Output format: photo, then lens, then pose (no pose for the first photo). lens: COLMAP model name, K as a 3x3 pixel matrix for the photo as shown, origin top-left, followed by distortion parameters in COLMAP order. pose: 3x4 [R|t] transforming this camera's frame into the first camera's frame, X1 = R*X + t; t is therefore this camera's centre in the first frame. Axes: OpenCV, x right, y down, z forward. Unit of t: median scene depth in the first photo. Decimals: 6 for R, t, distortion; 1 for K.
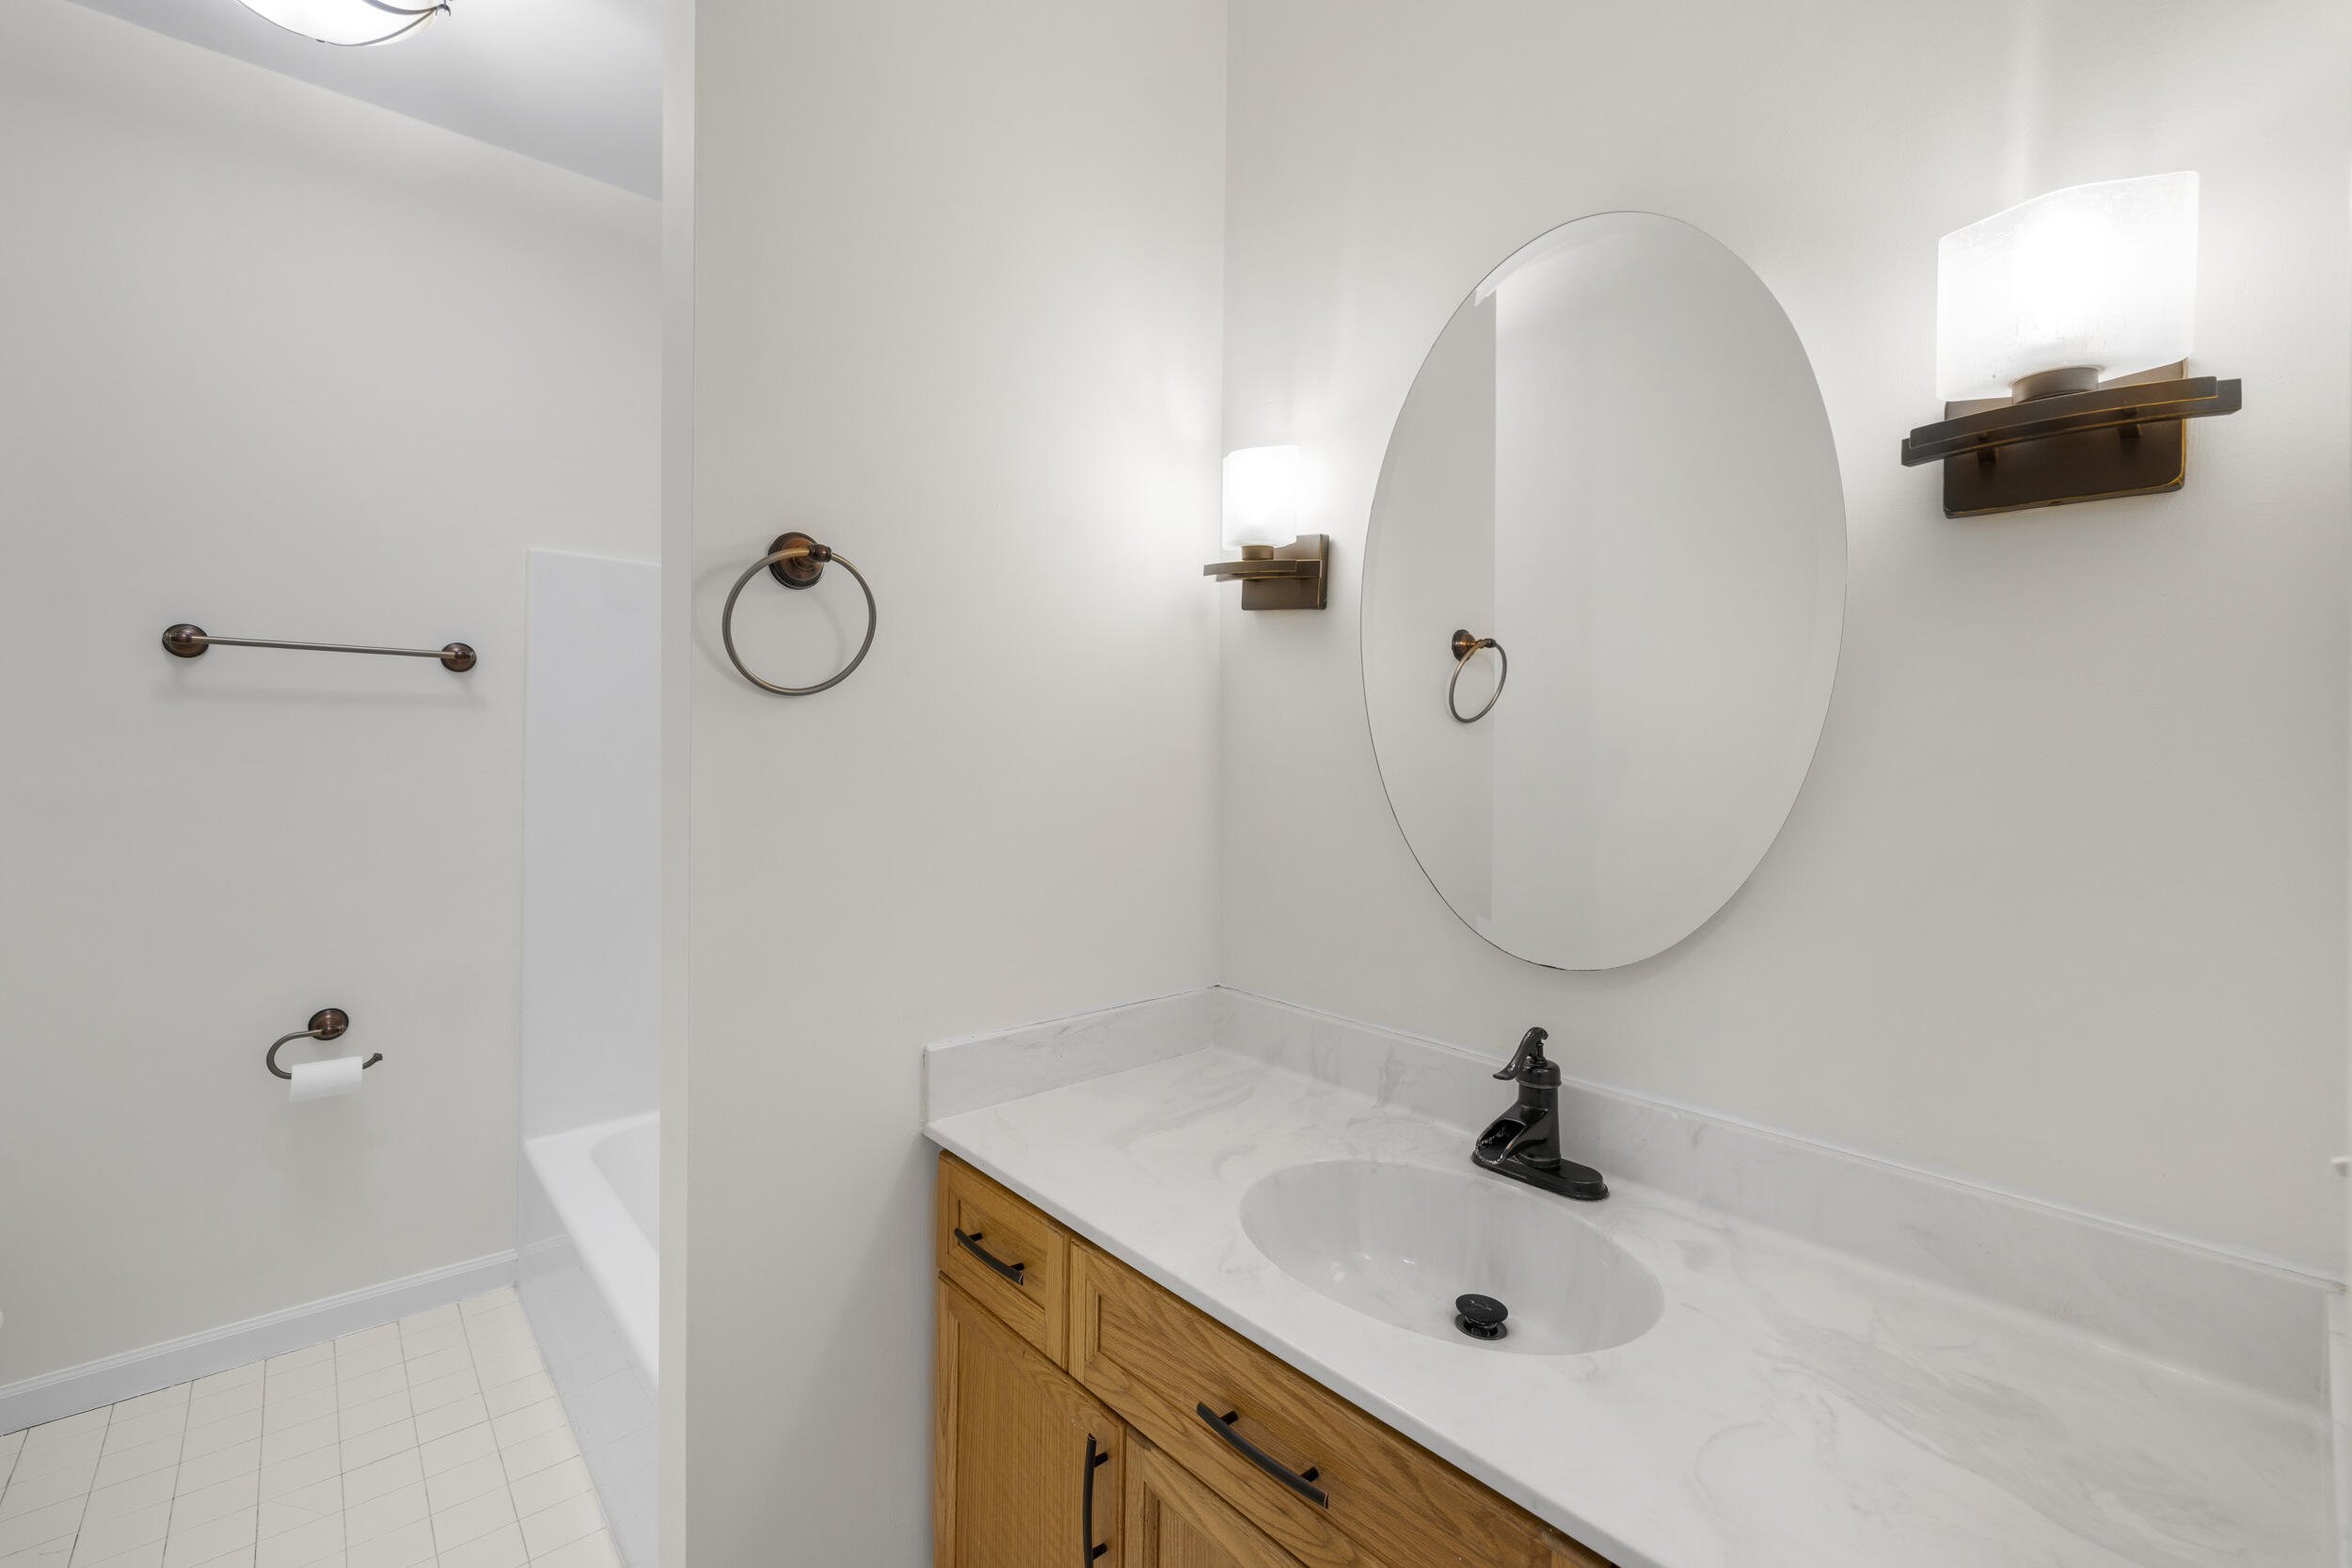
lens RADIAL K [[997.4, 0, 1161.2], [0, 997.4, 771.4], [0, 0, 1]] dist [0.001135, 0.002147]
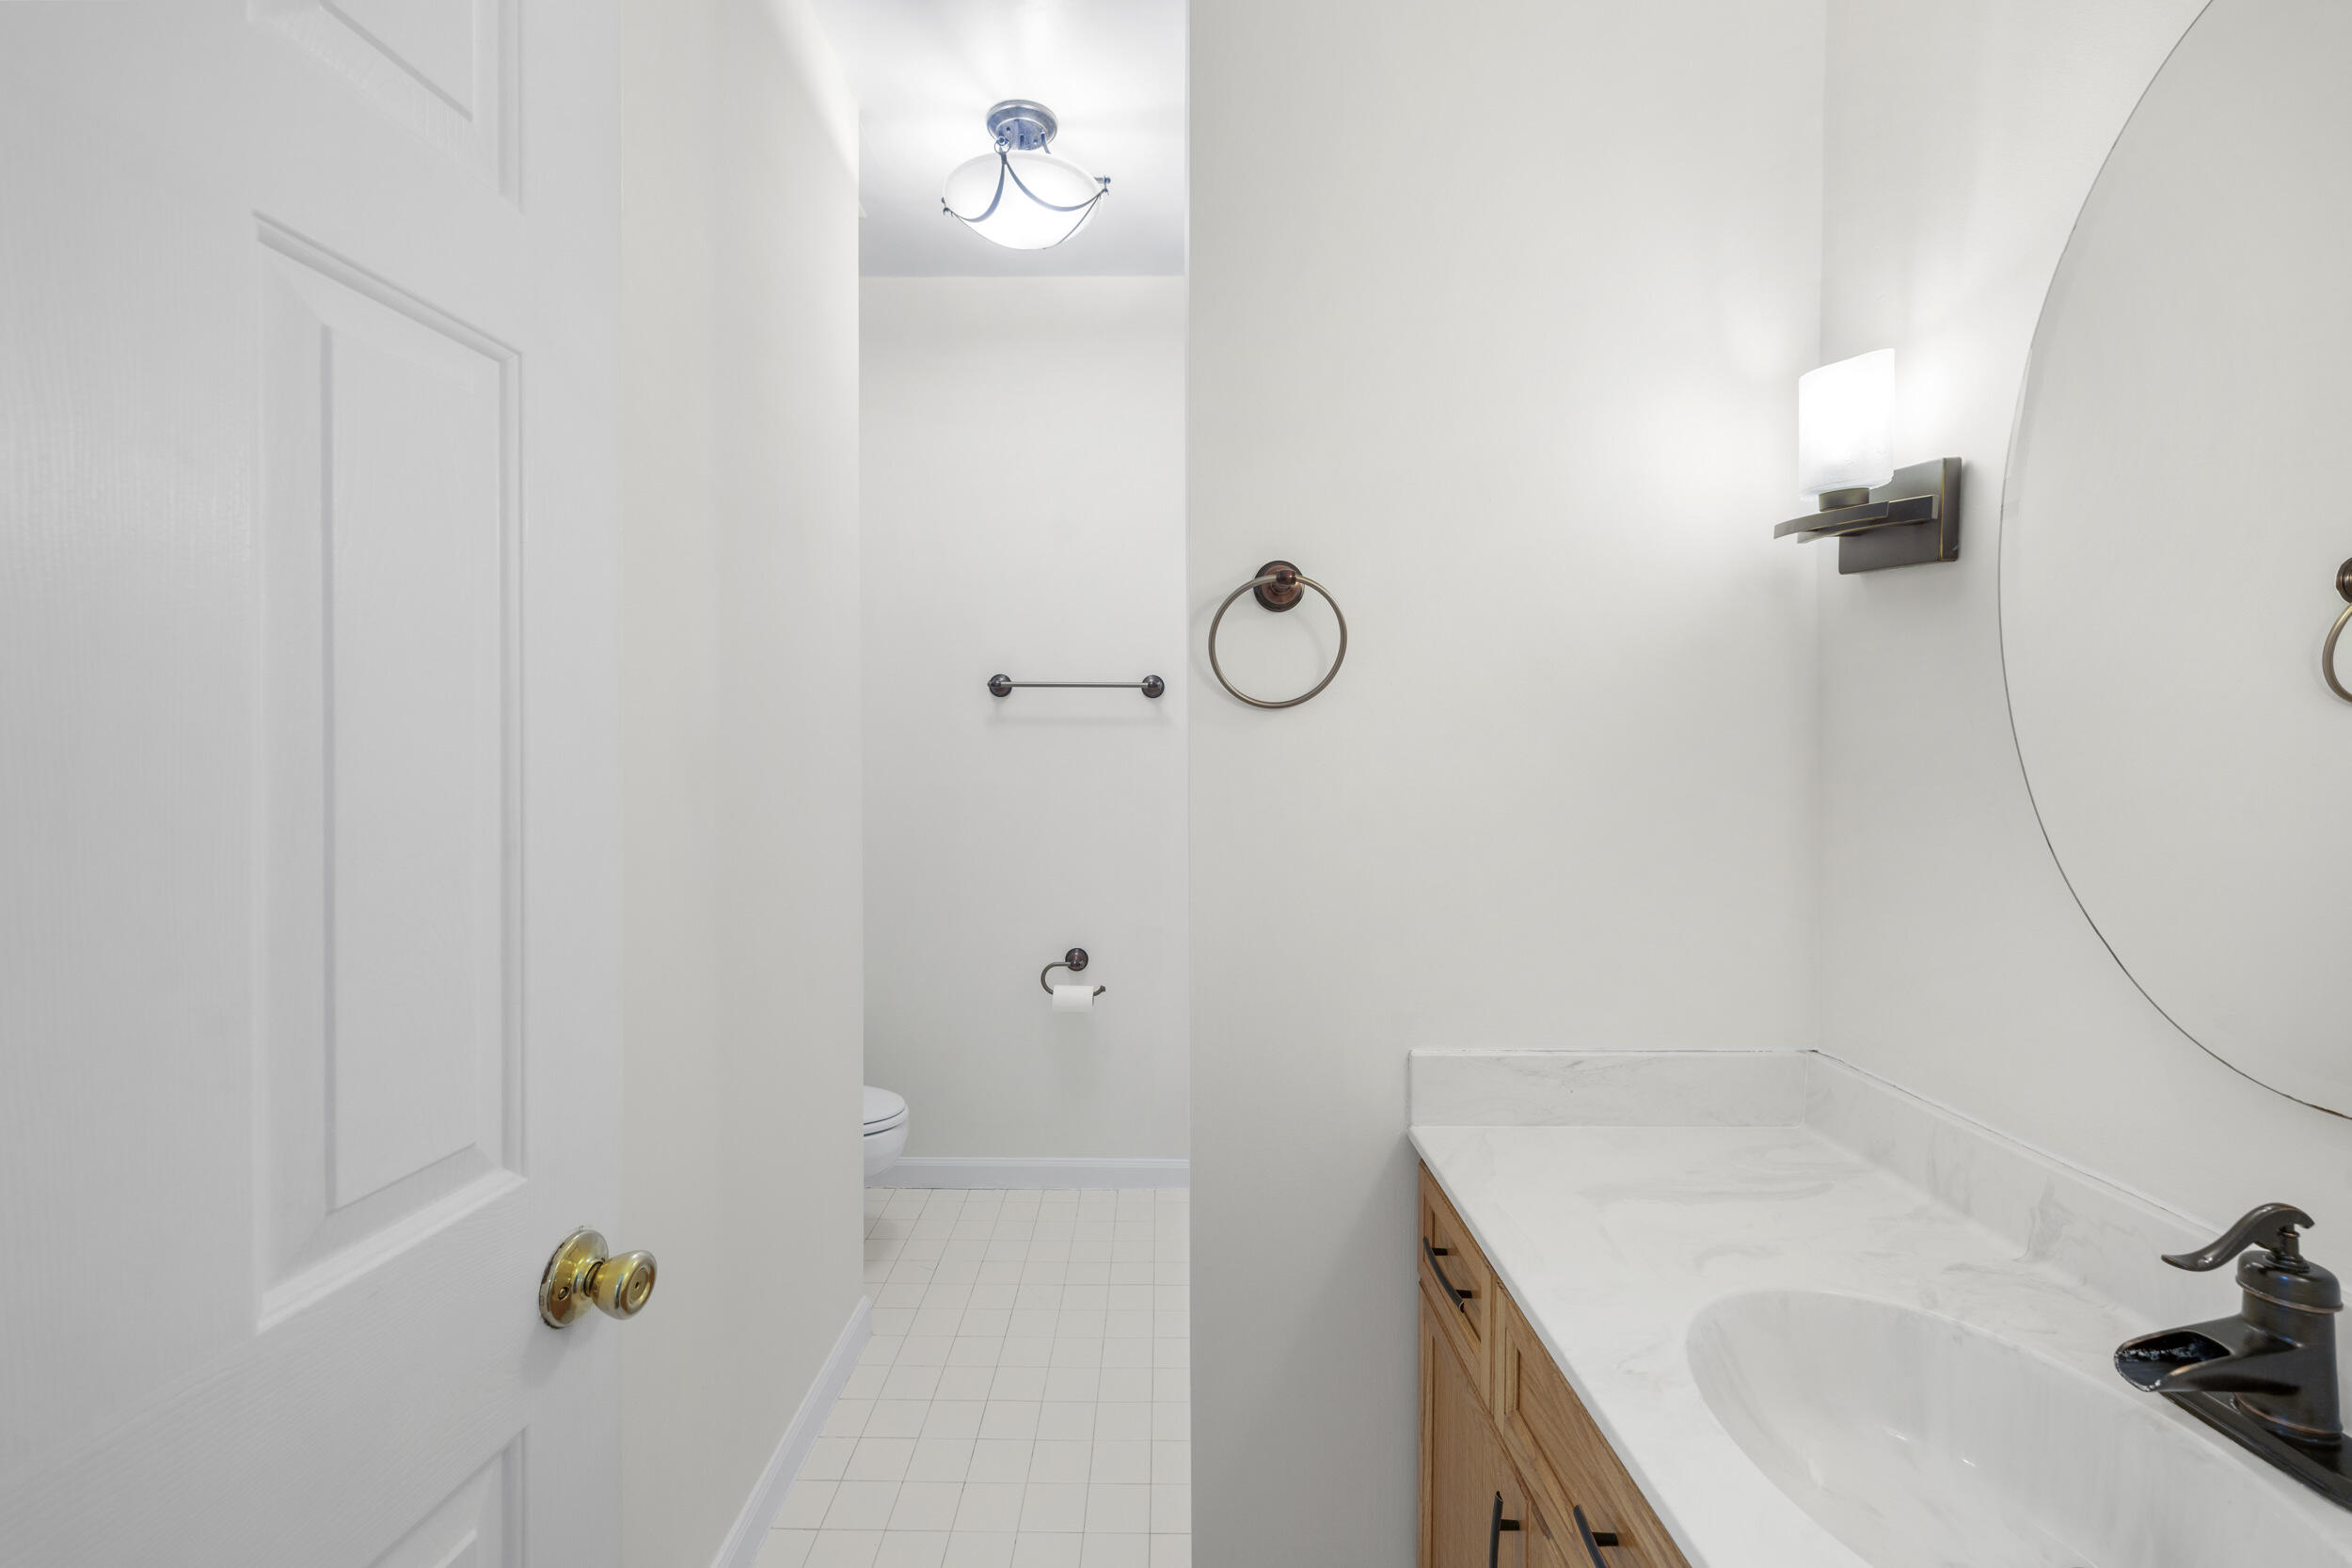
lens RADIAL K [[997.4, 0, 1163.5], [0, 997.4, 782.2], [0, 0, 1]] dist [0.001135, 0.002147]
pose [[0.750042, 0.010490, -0.661306, 0.225732], [-0.007961, 0.999945, 0.006833, -0.000316], [0.661342, 0.000140, 0.750085, 0.072841]]
